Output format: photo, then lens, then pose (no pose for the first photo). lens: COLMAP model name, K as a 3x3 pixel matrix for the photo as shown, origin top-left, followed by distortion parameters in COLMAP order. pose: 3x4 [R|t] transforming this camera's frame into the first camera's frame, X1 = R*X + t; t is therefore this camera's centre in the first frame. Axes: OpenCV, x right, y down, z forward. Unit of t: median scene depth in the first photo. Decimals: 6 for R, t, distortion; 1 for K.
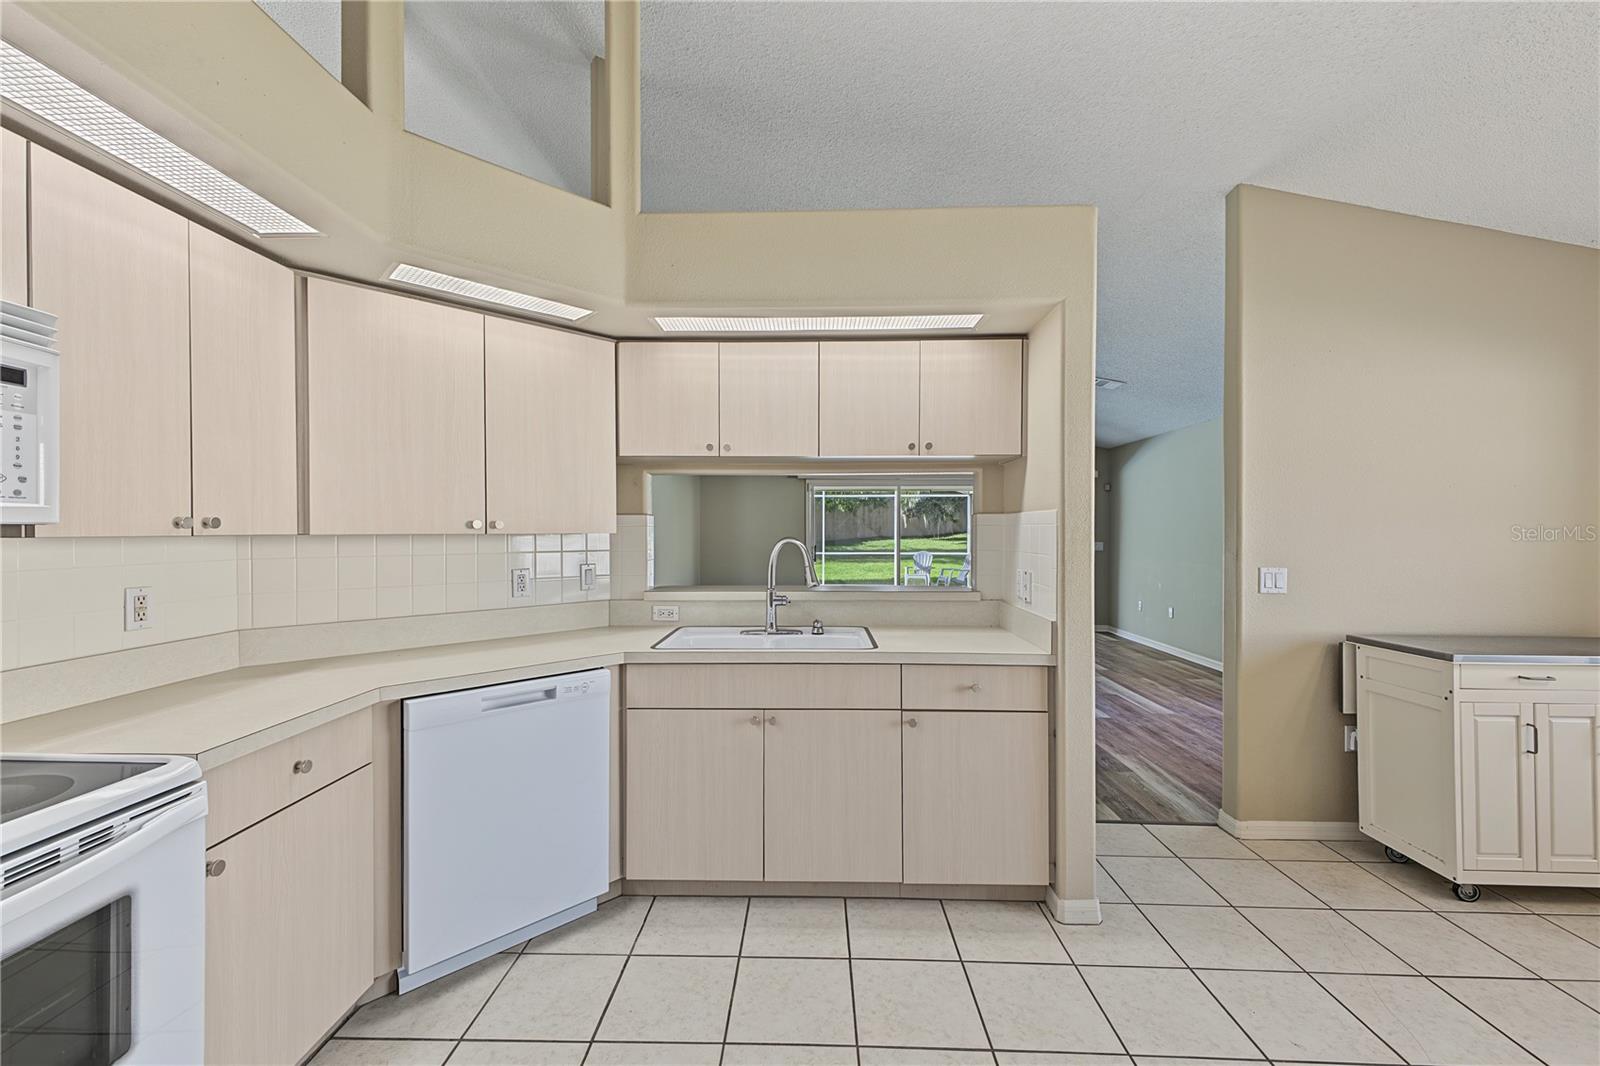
lens RADIAL K [[645.2, 0, 785.9], [0, 645.2, 533.6], [0, 0, 1]] dist [0.012627, -0.000561]
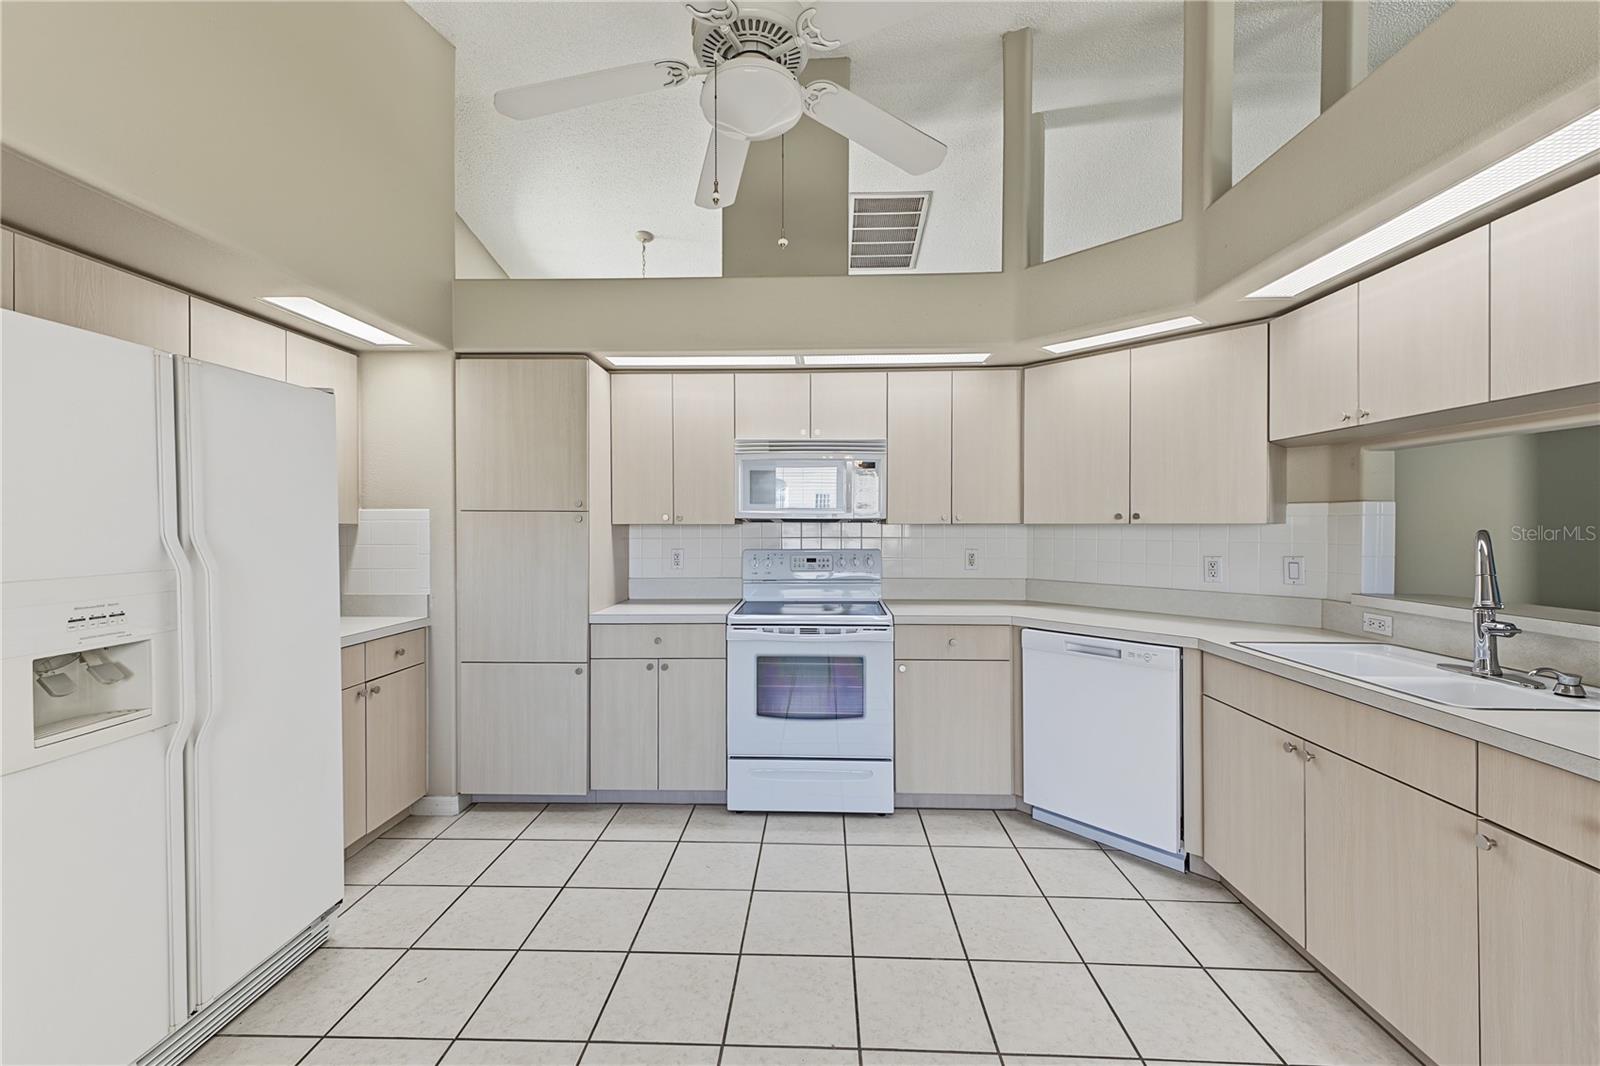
lens RADIAL K [[645.2, 0, 795.3], [0, 645.2, 528.6], [0, 0, 1]] dist [0.012627, -0.000561]
pose [[-0.007008, 0.011474, -0.999910, 0.780093], [-0.003147, 0.999929, 0.011496, -0.001935], [0.999970, 0.003228, -0.006972, 0.357476]]
